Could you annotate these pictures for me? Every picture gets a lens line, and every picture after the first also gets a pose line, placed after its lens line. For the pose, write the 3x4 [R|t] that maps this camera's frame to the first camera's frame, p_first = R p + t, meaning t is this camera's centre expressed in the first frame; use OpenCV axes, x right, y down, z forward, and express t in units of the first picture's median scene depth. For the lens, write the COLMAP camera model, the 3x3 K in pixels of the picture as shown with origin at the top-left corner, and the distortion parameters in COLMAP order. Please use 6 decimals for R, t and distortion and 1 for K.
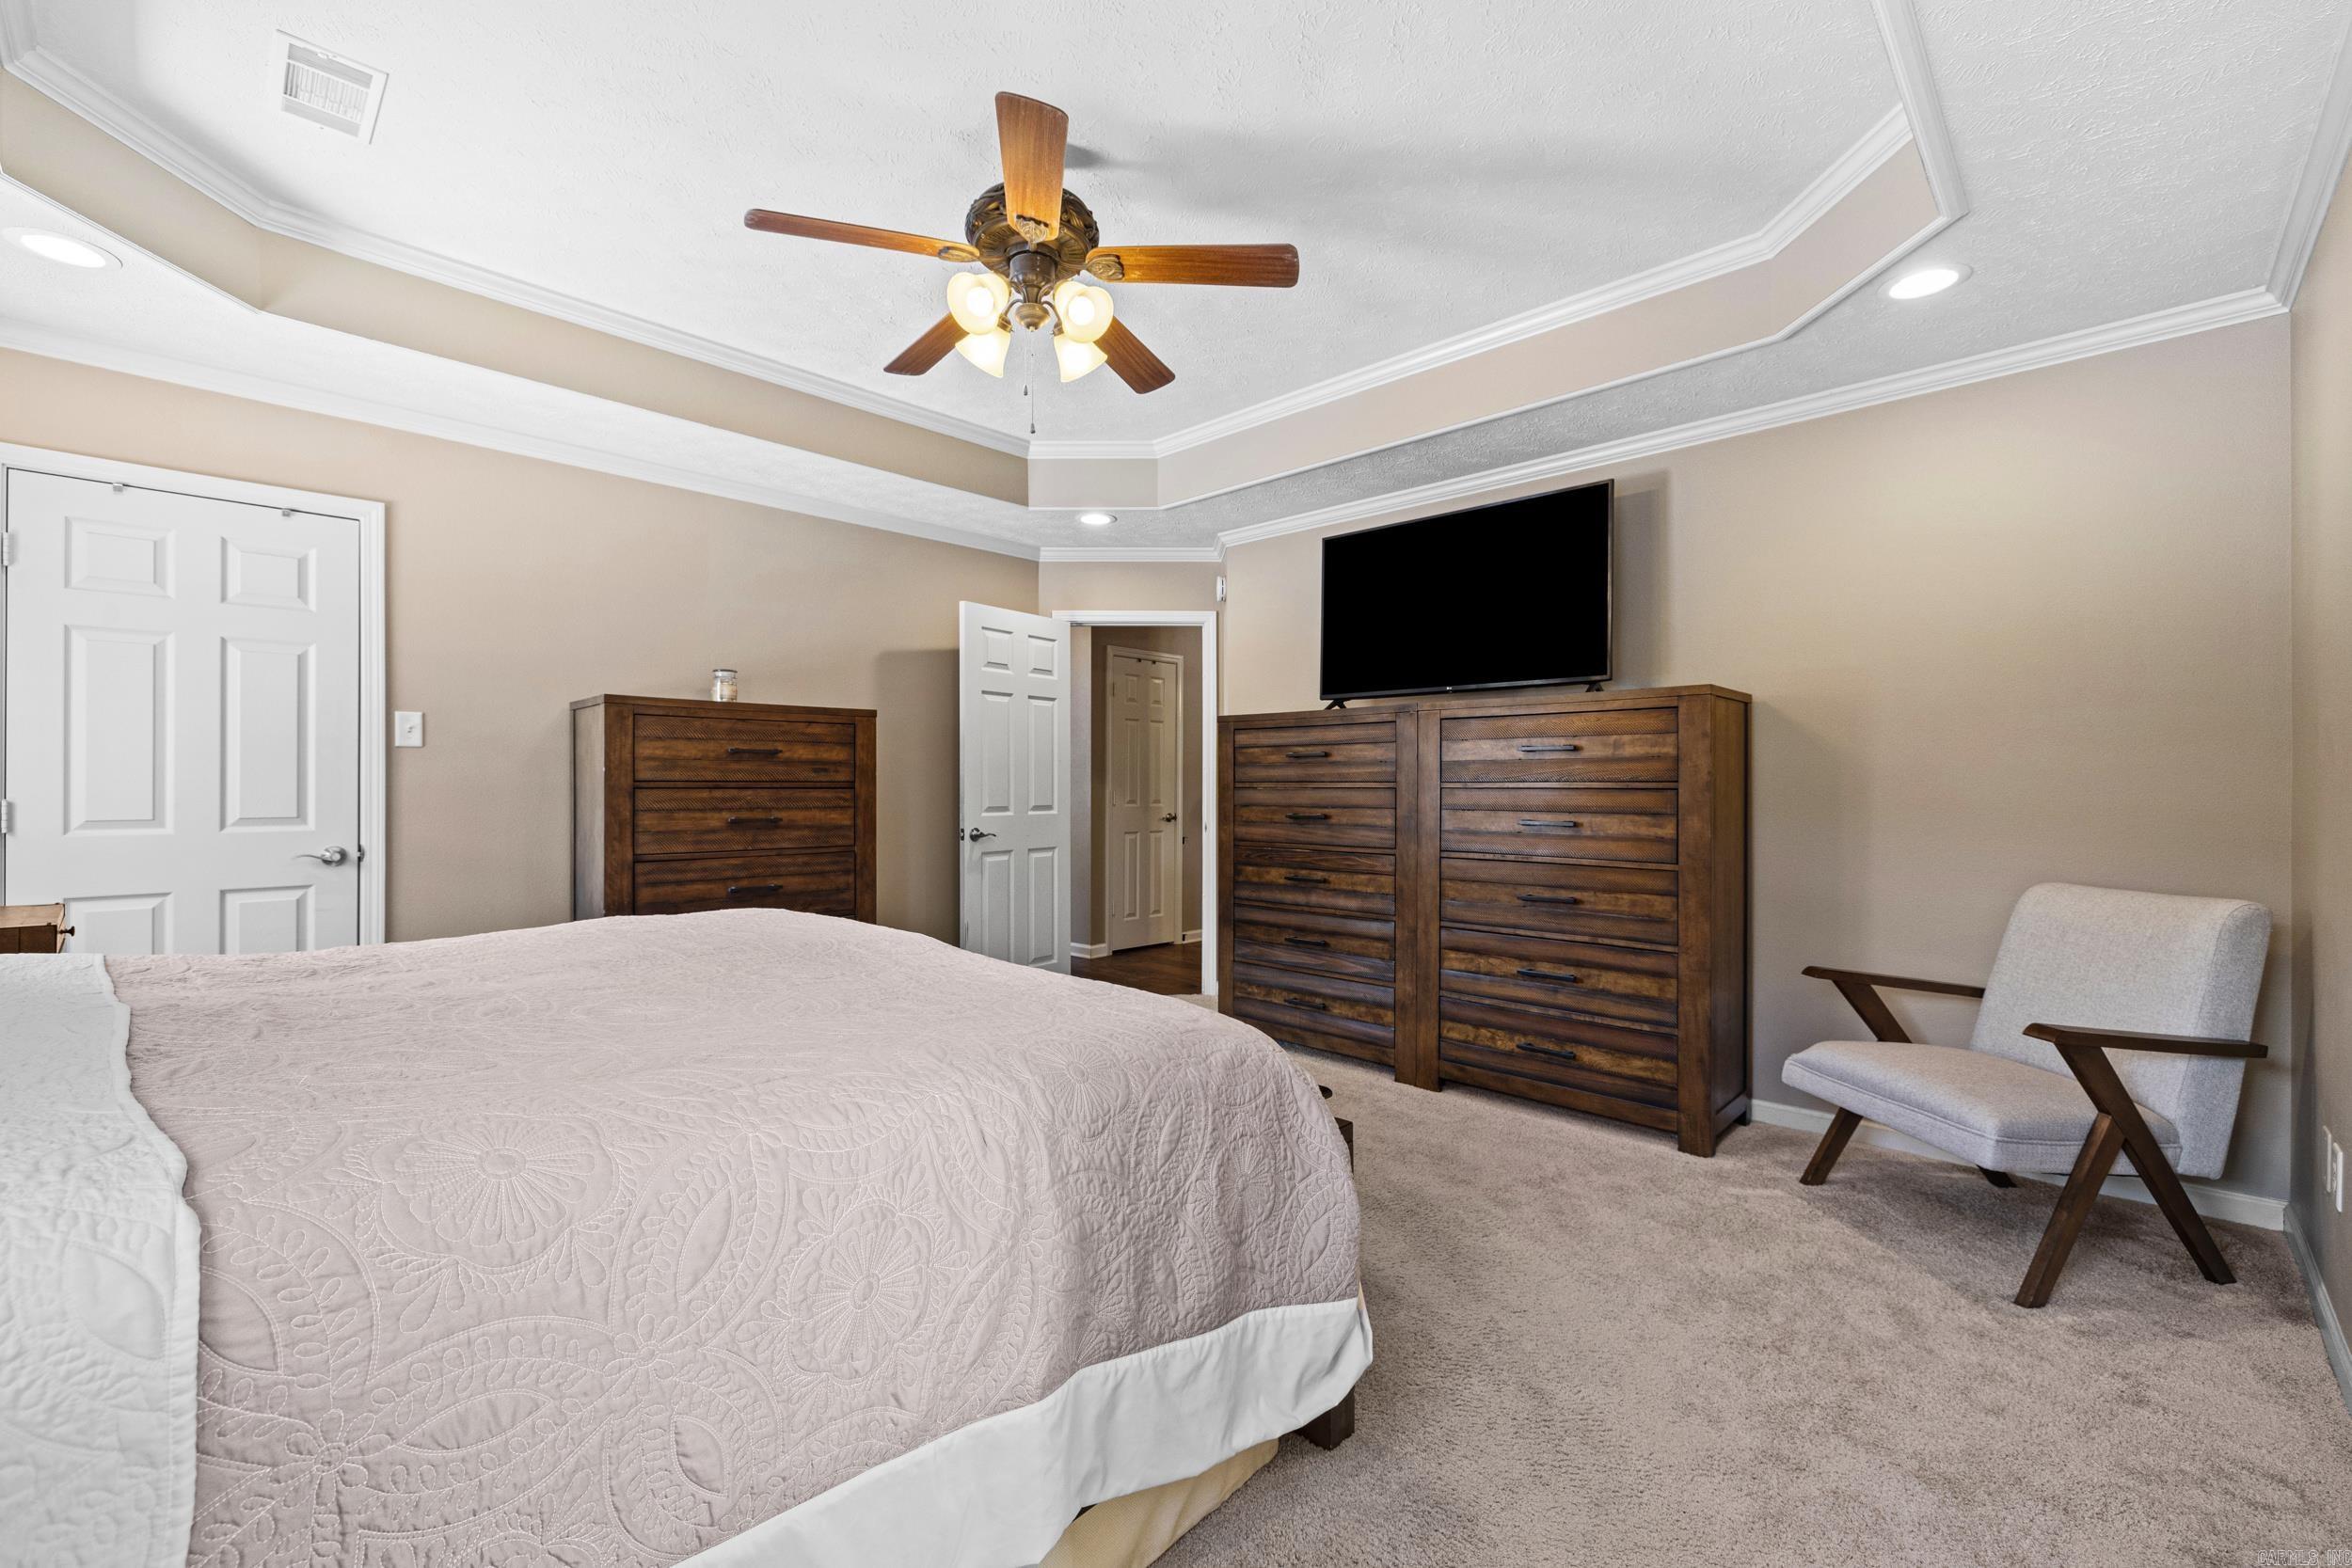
lens RADIAL K [[982.4, 0, 1176.5], [0, 982.4, 788.9], [0, 0, 1]] dist [-0.003165, 0.000054]
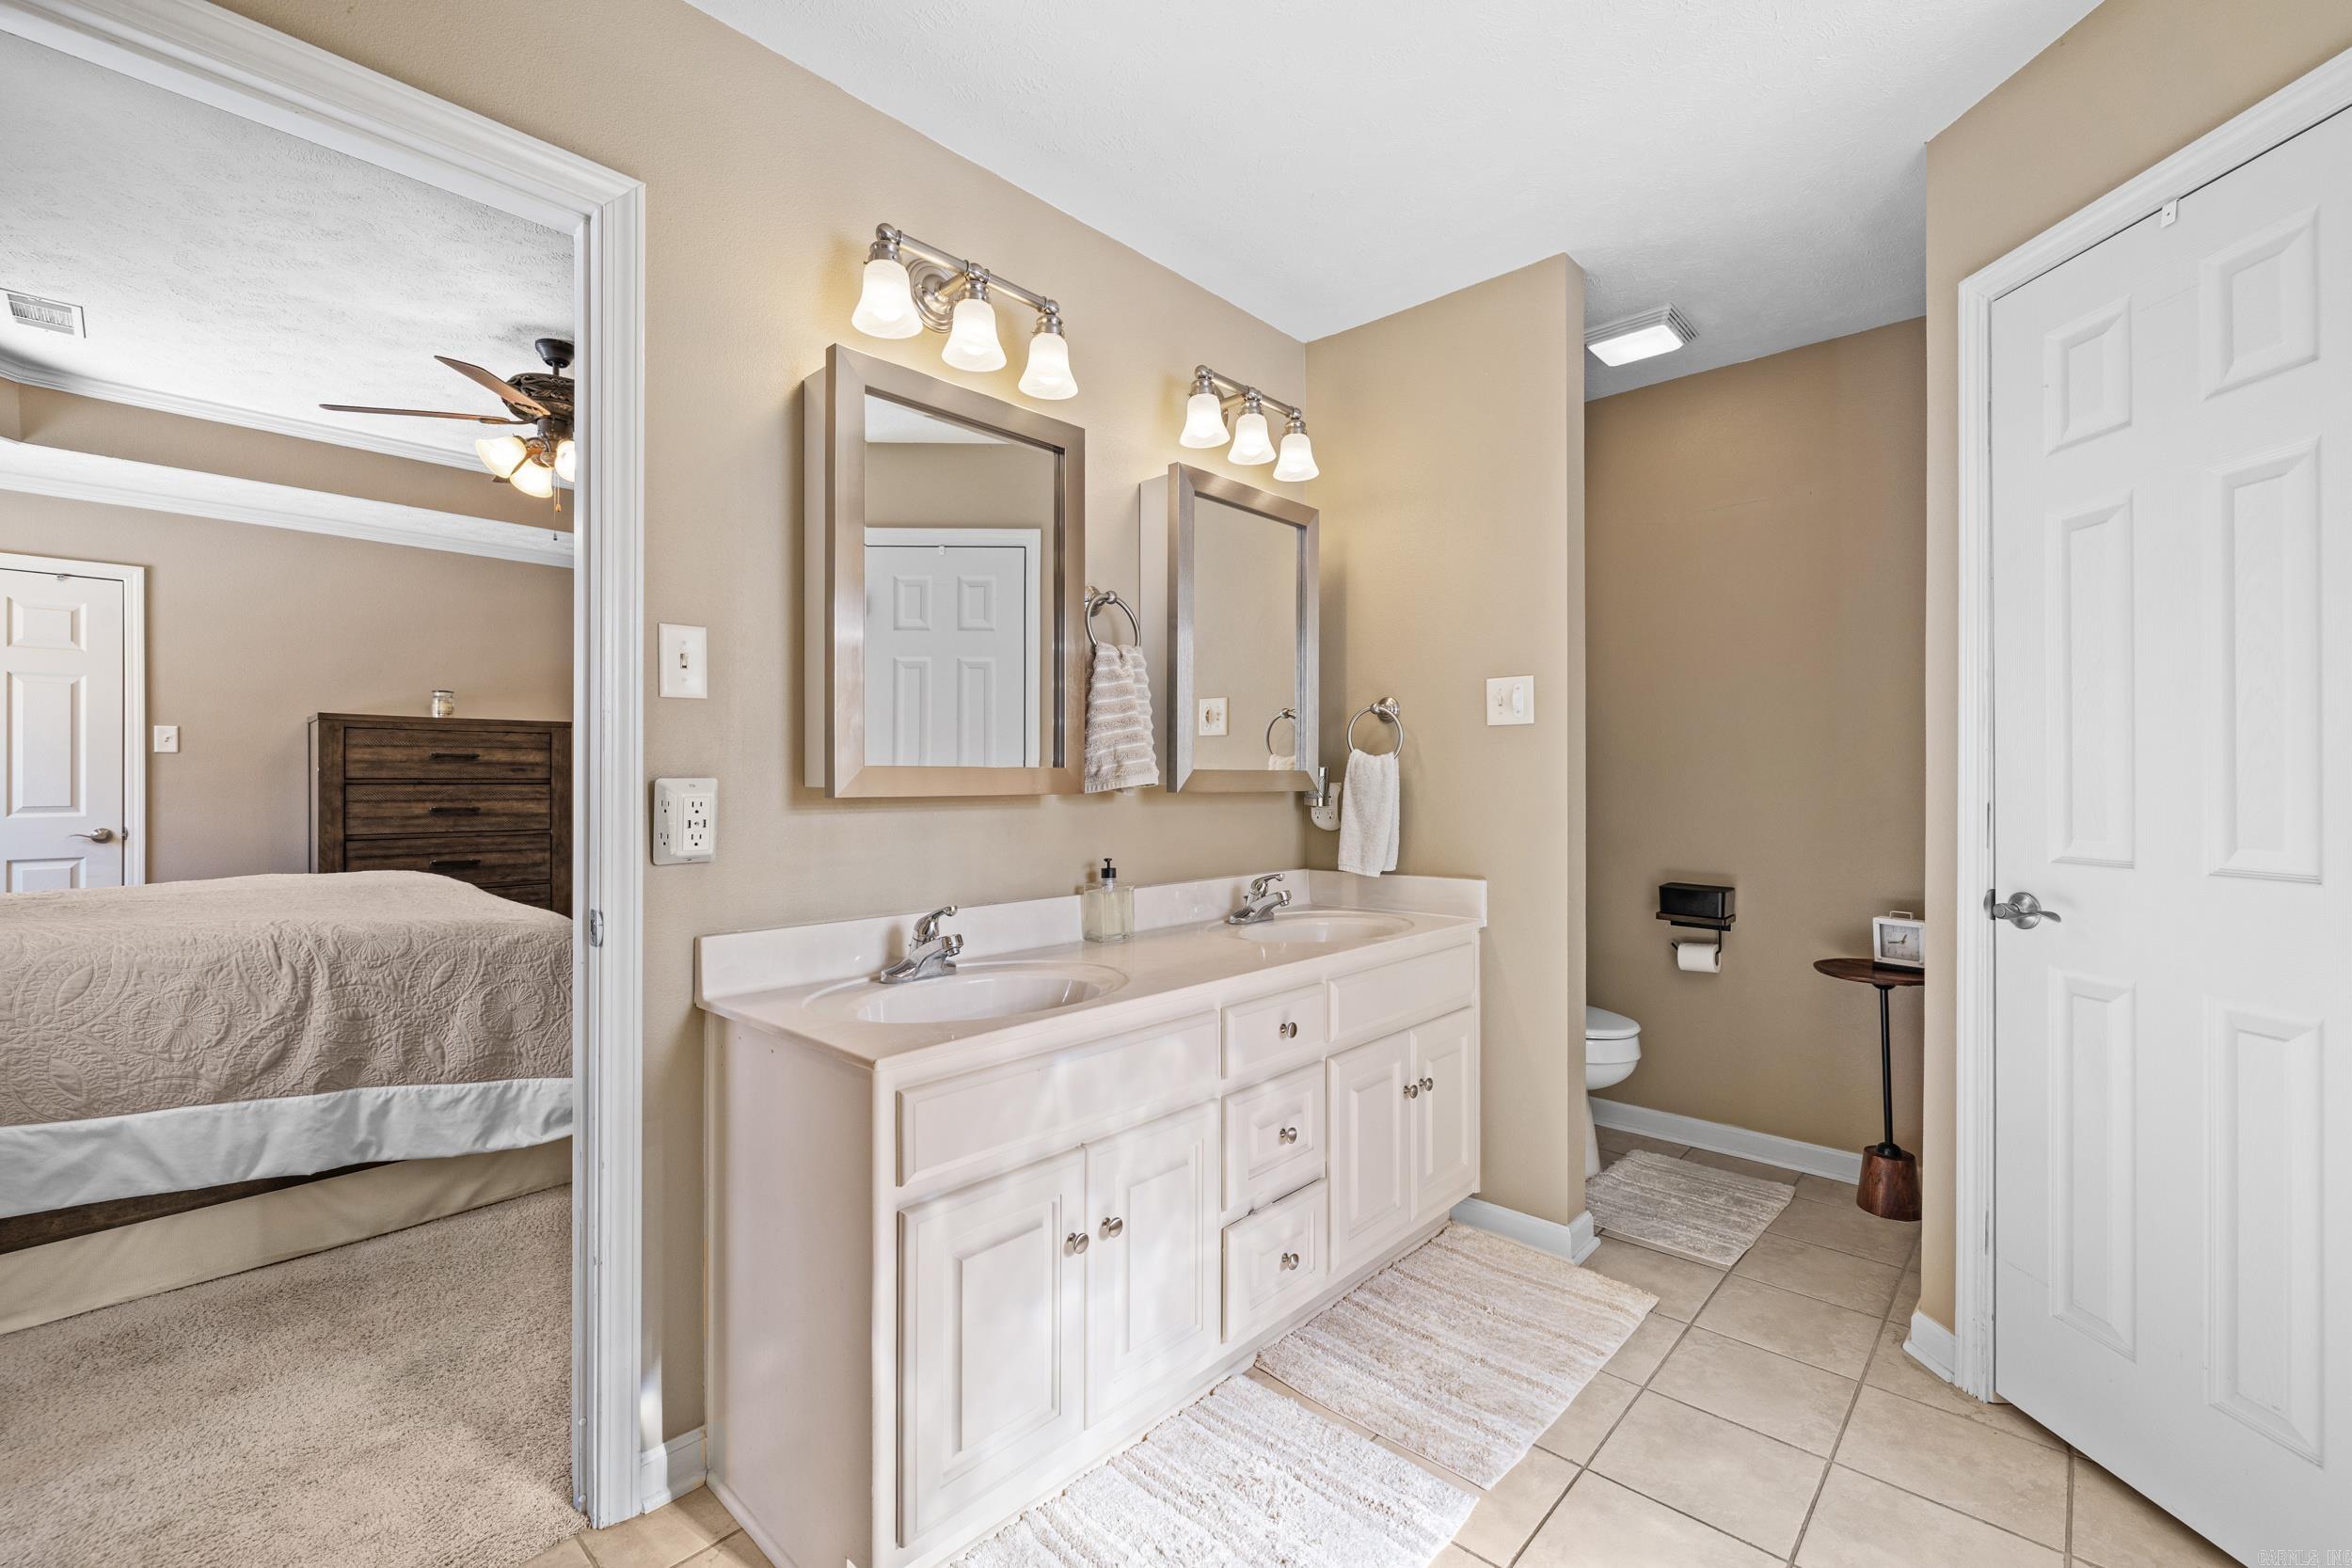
lens RADIAL K [[982.4, 0, 1173.7], [0, 982.4, 786.9], [0, 0, 1]] dist [-0.003165, 0.000054]
pose [[0.999506, -0.000542, 0.031417, 0.521572], [0.000451, 0.999996, 0.002898, -0.000433], [-0.031418, -0.002882, 0.999502, -0.349677]]
